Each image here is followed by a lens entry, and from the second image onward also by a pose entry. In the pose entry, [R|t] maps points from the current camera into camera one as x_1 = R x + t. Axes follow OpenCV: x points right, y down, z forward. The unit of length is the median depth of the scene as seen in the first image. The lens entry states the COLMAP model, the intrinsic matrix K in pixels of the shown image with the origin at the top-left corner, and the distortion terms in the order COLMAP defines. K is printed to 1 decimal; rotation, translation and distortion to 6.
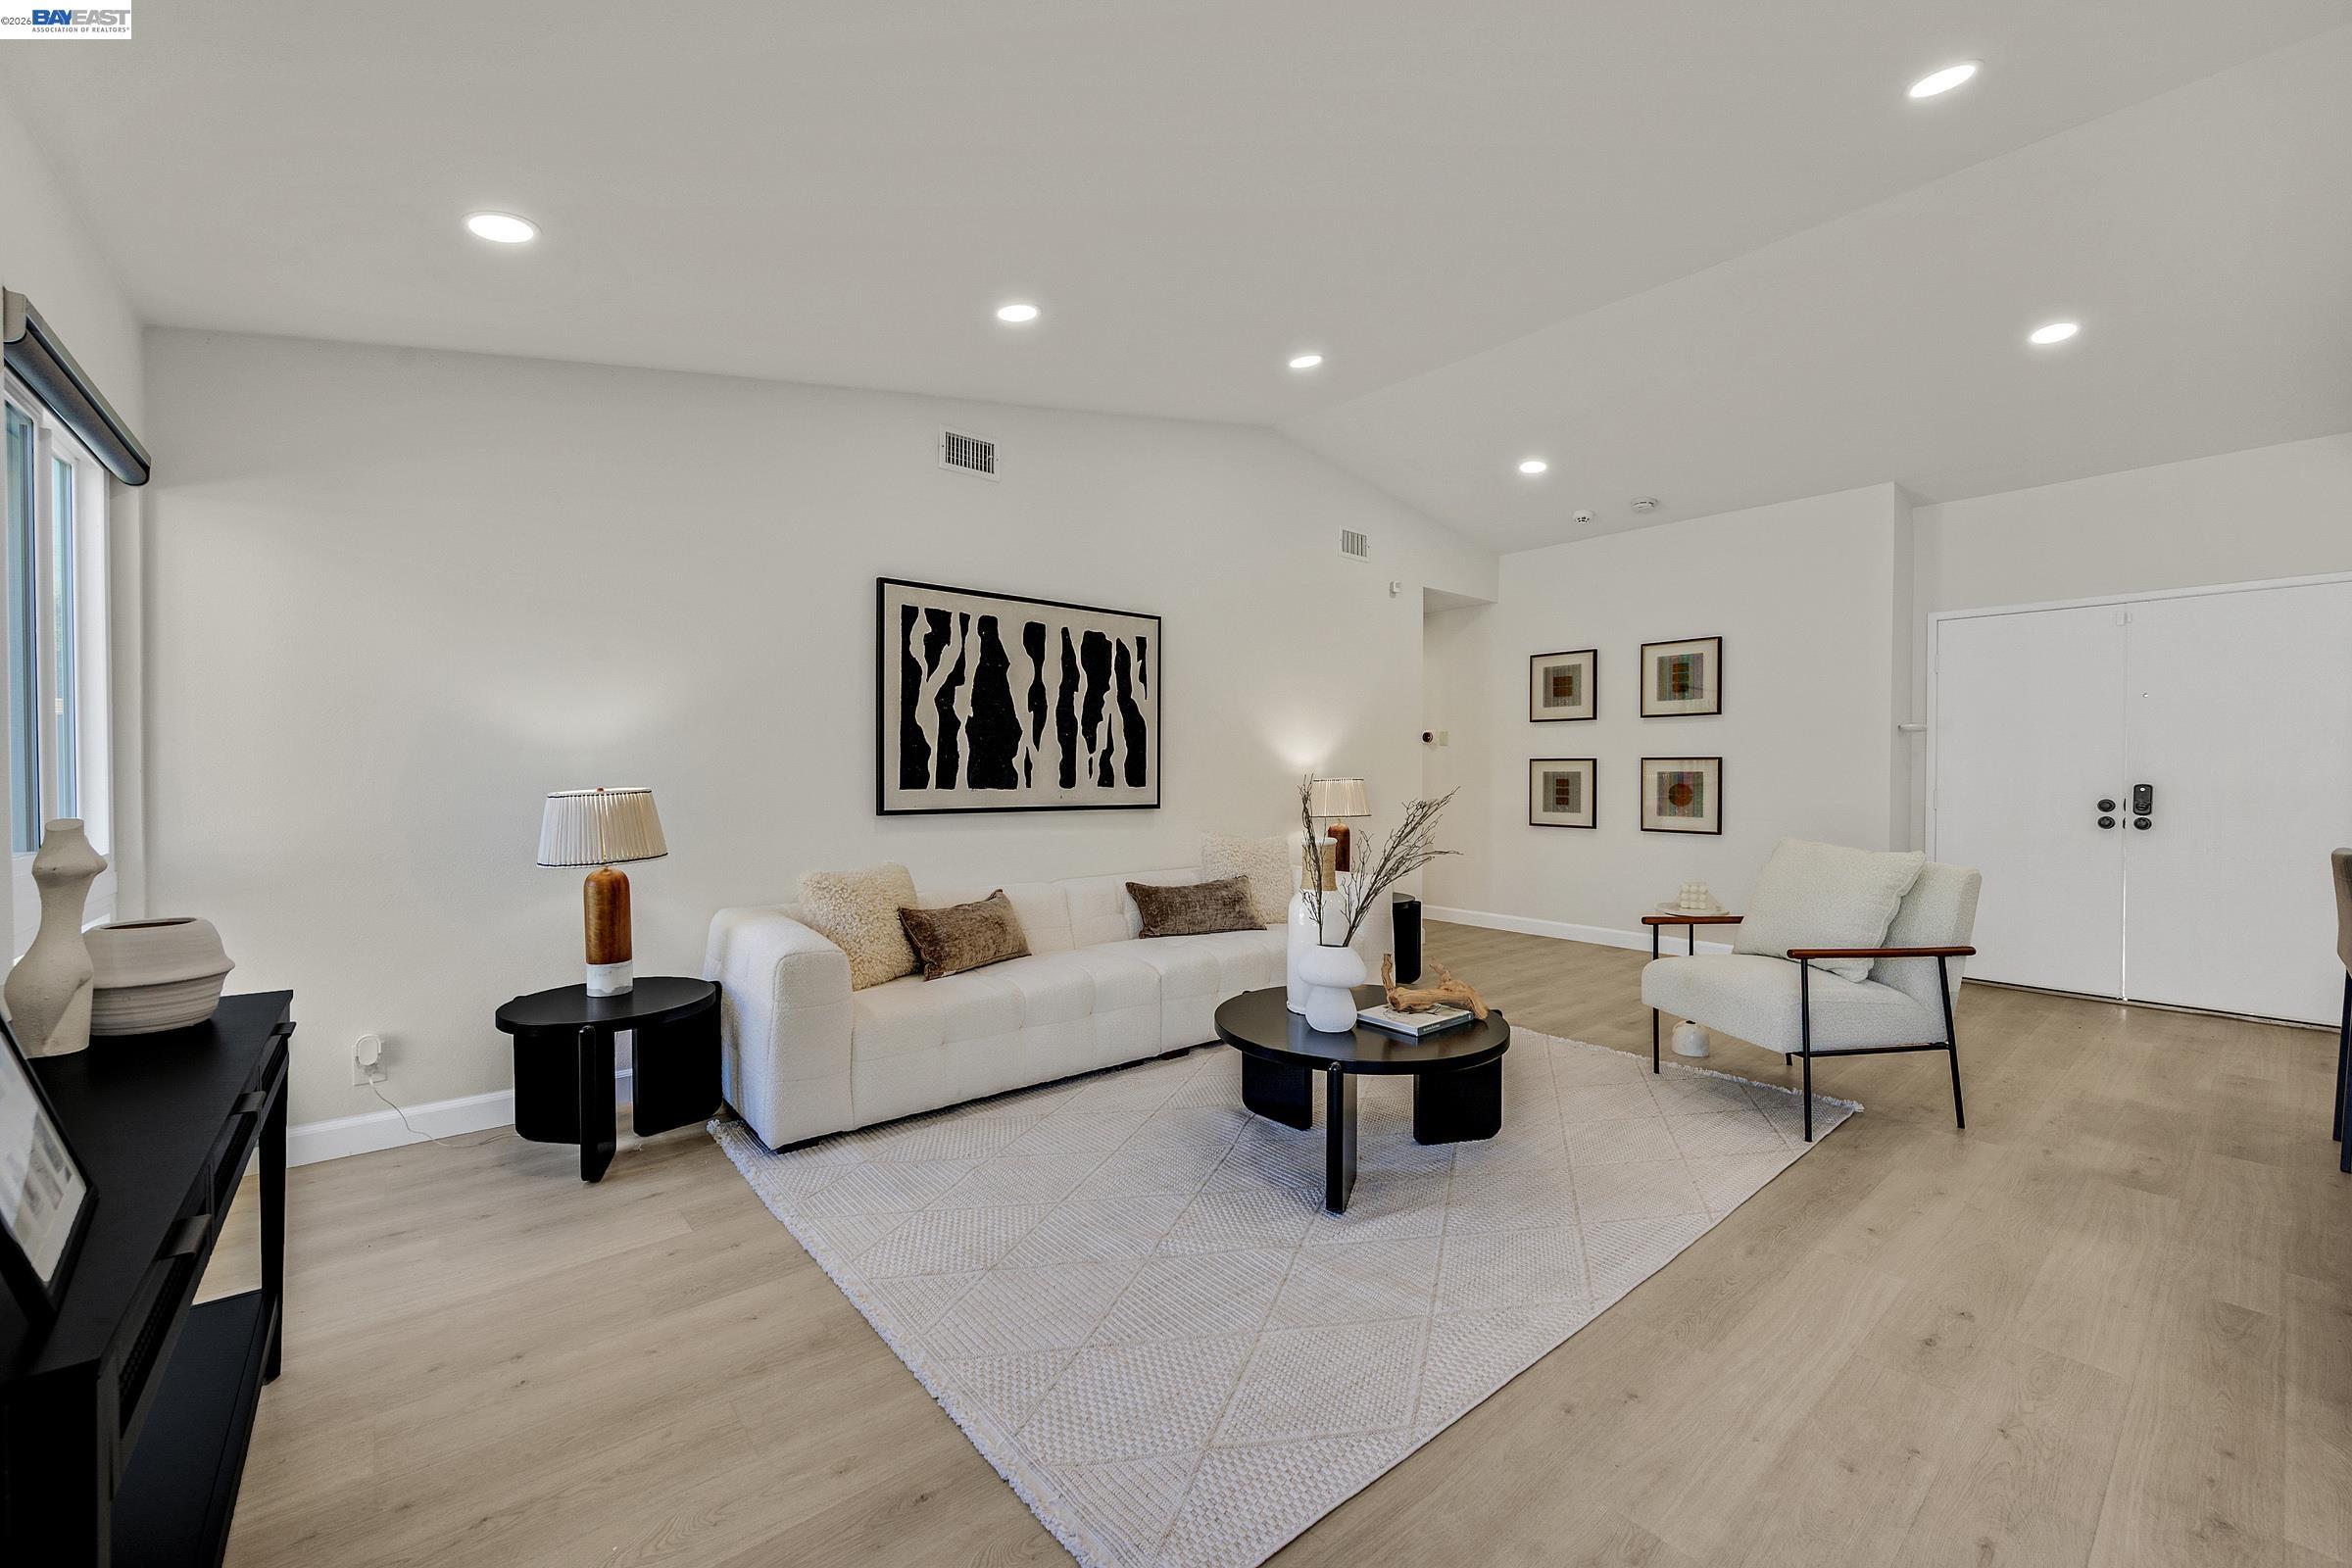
lens RADIAL K [[941.7, 0, 1183.5], [0, 941.7, 762.3], [0, 0, 1]] dist [-0.004951, -0.000306]
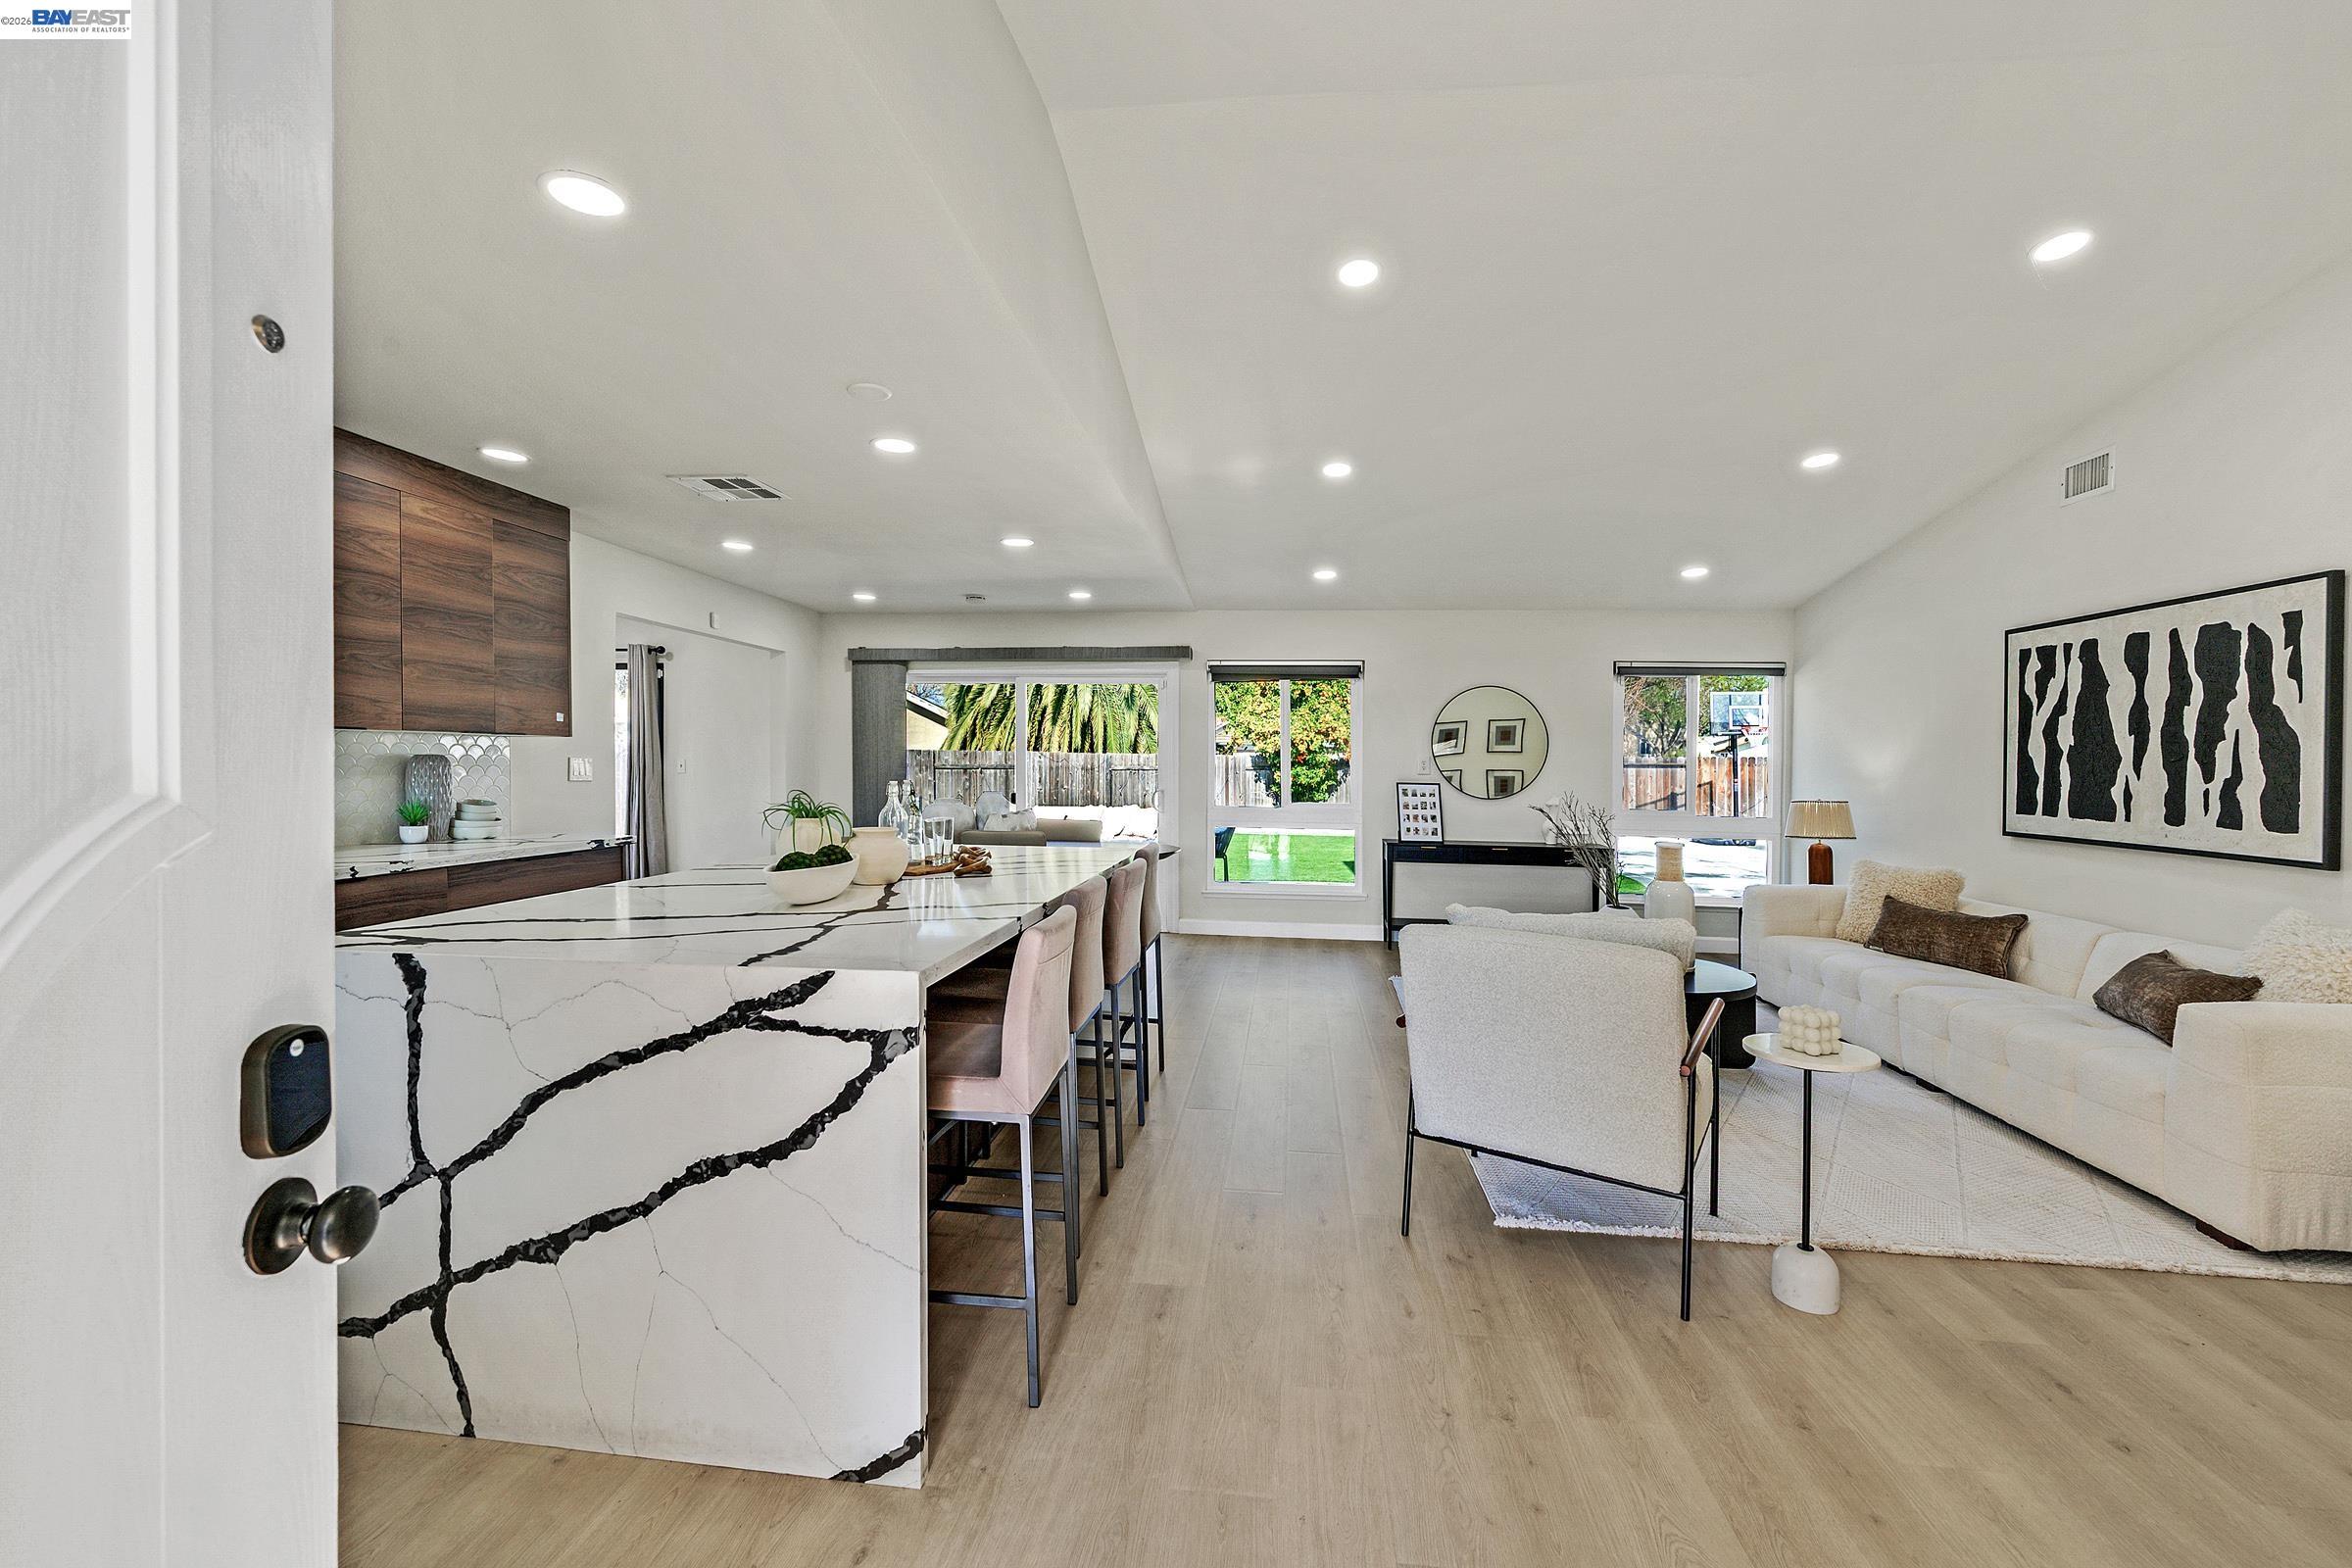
lens RADIAL K [[941.7, 0, 1178.9], [0, 941.7, 785.6], [0, 0, 1]] dist [-0.004951, -0.000306]
pose [[-0.727979, 0.001590, -0.685597, 1.150252], [-0.013457, 0.999772, 0.016609, -0.010119], [0.685467, 0.021317, -0.727791, 1.087333]]
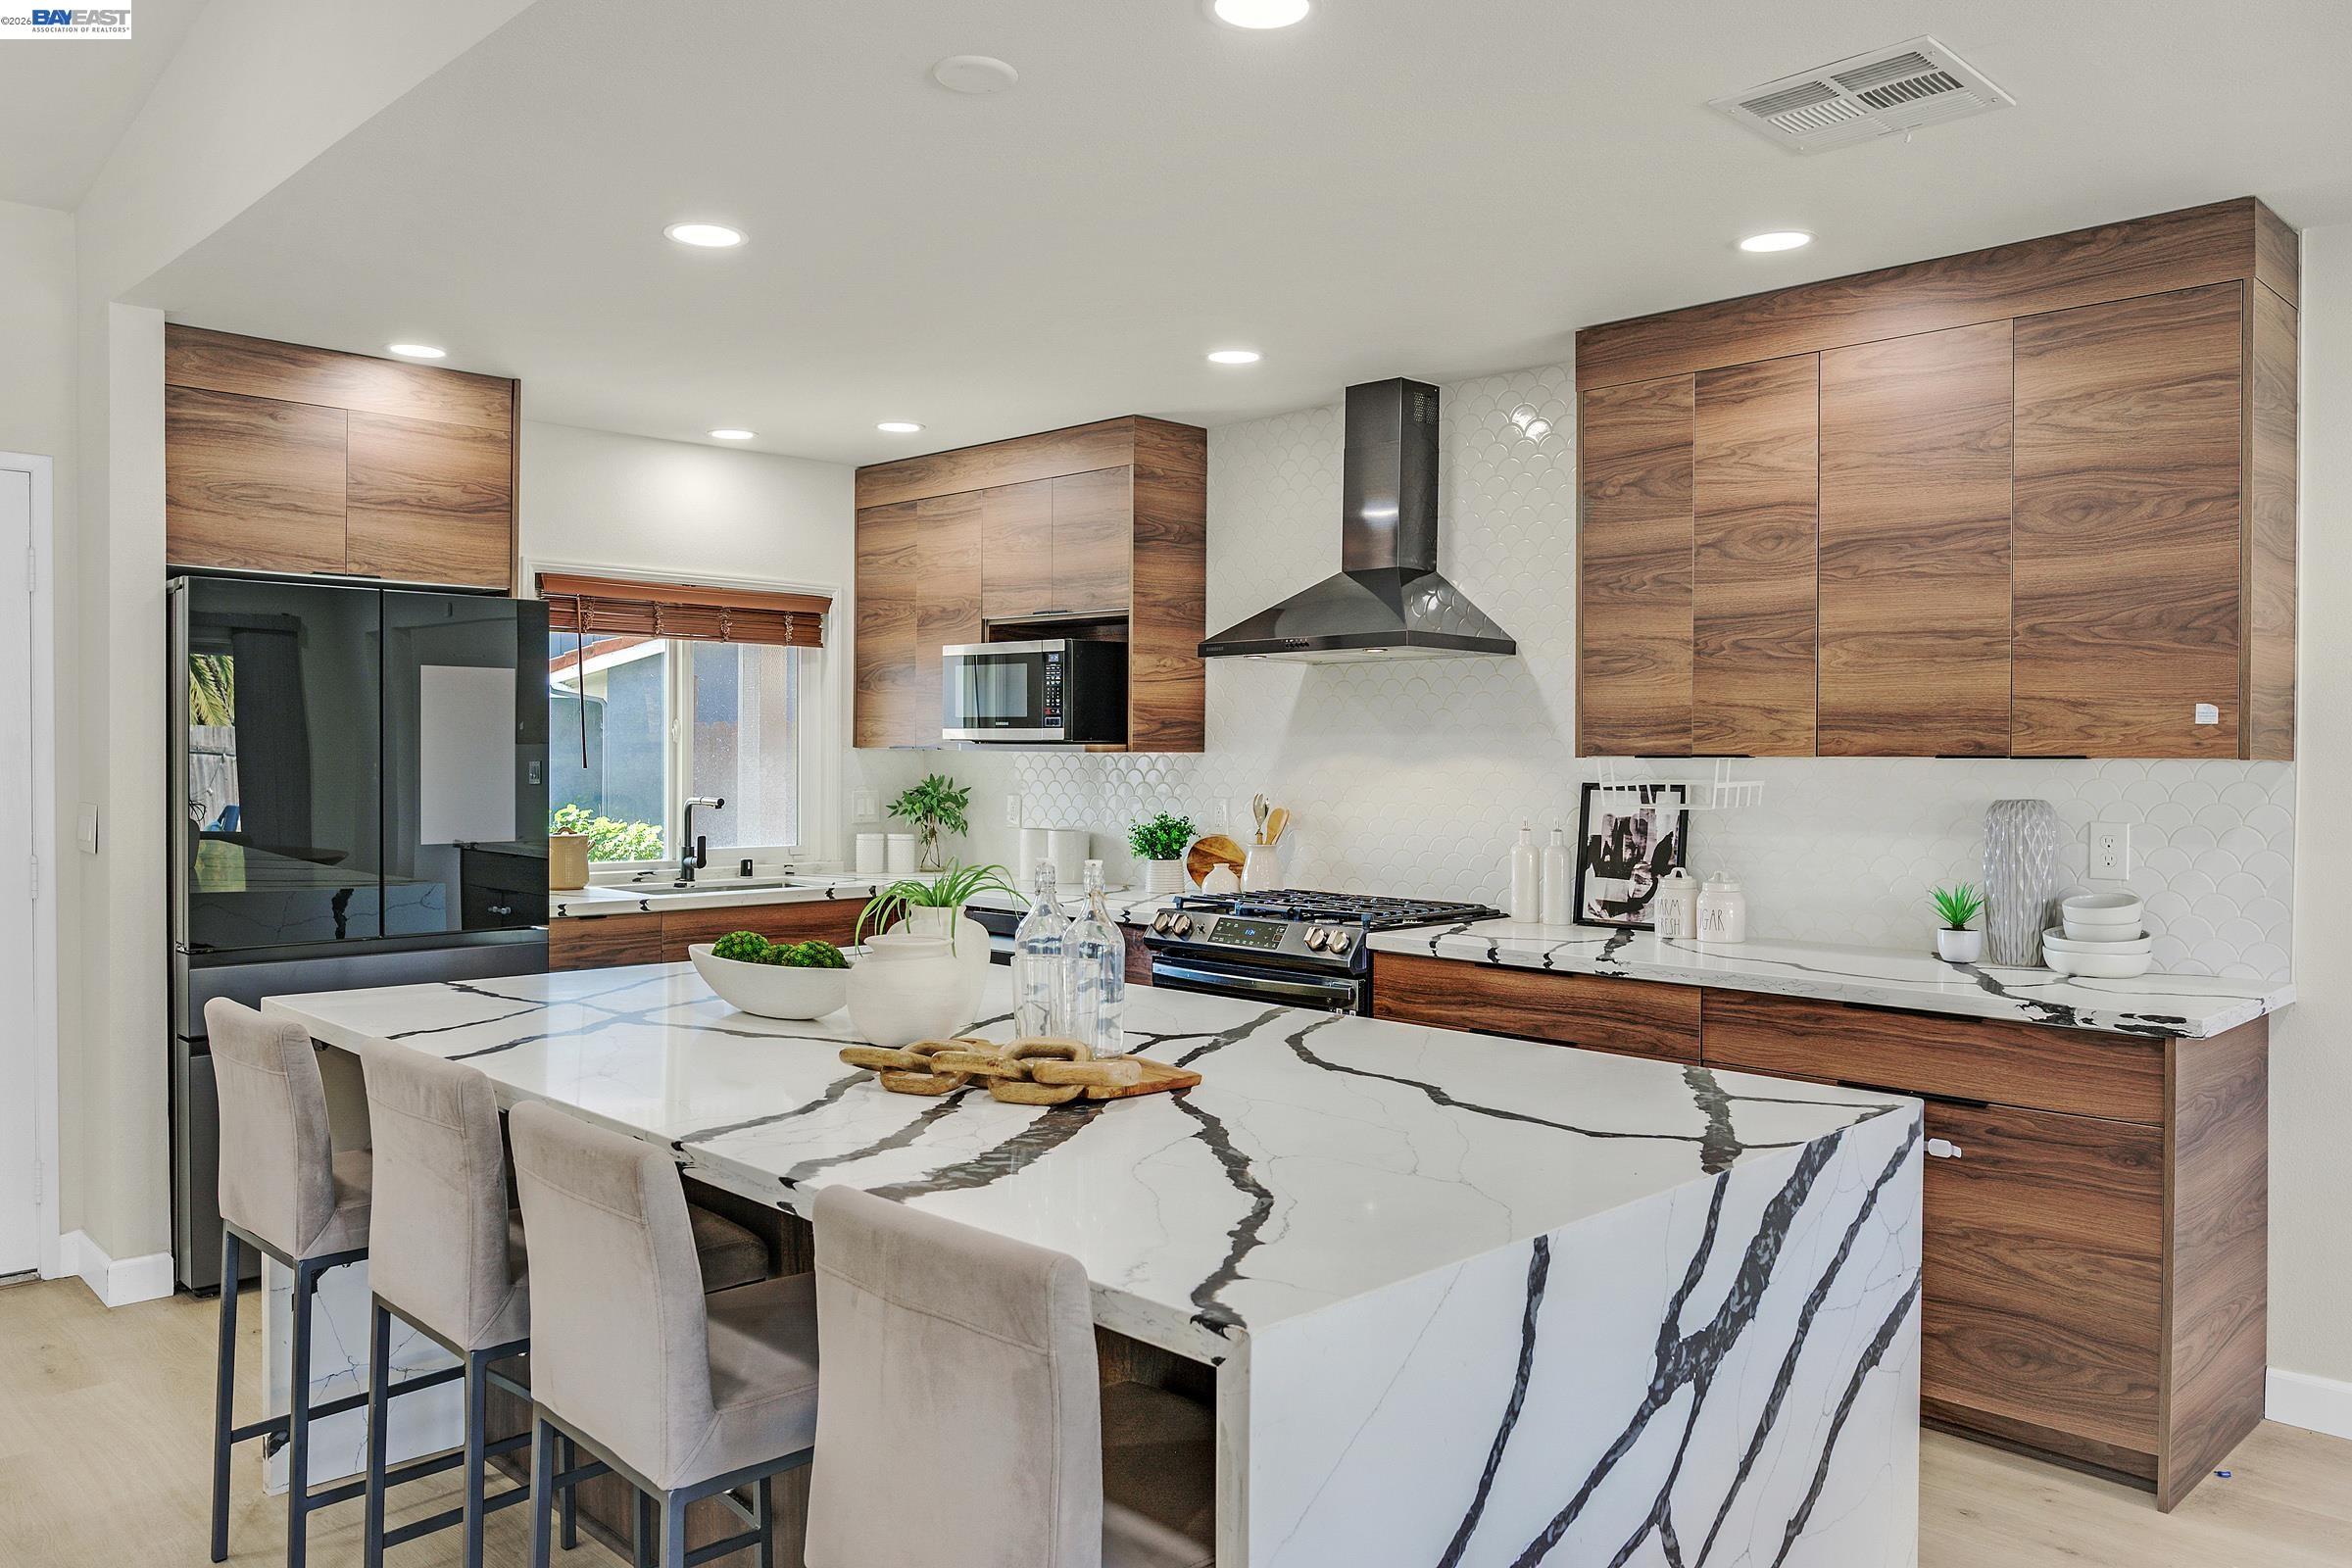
lens RADIAL K [[1709.1, 0, 1182.2], [0, 1709.1, 772.5], [0, 0, 1]] dist [-0.024883, -0.001829]
pose [[-0.083157, -0.018372, 0.996367, 0.191167], [-0.011137, 0.999785, 0.017506, -0.040521], [-0.996474, -0.009641, -0.083344, 0.389709]]
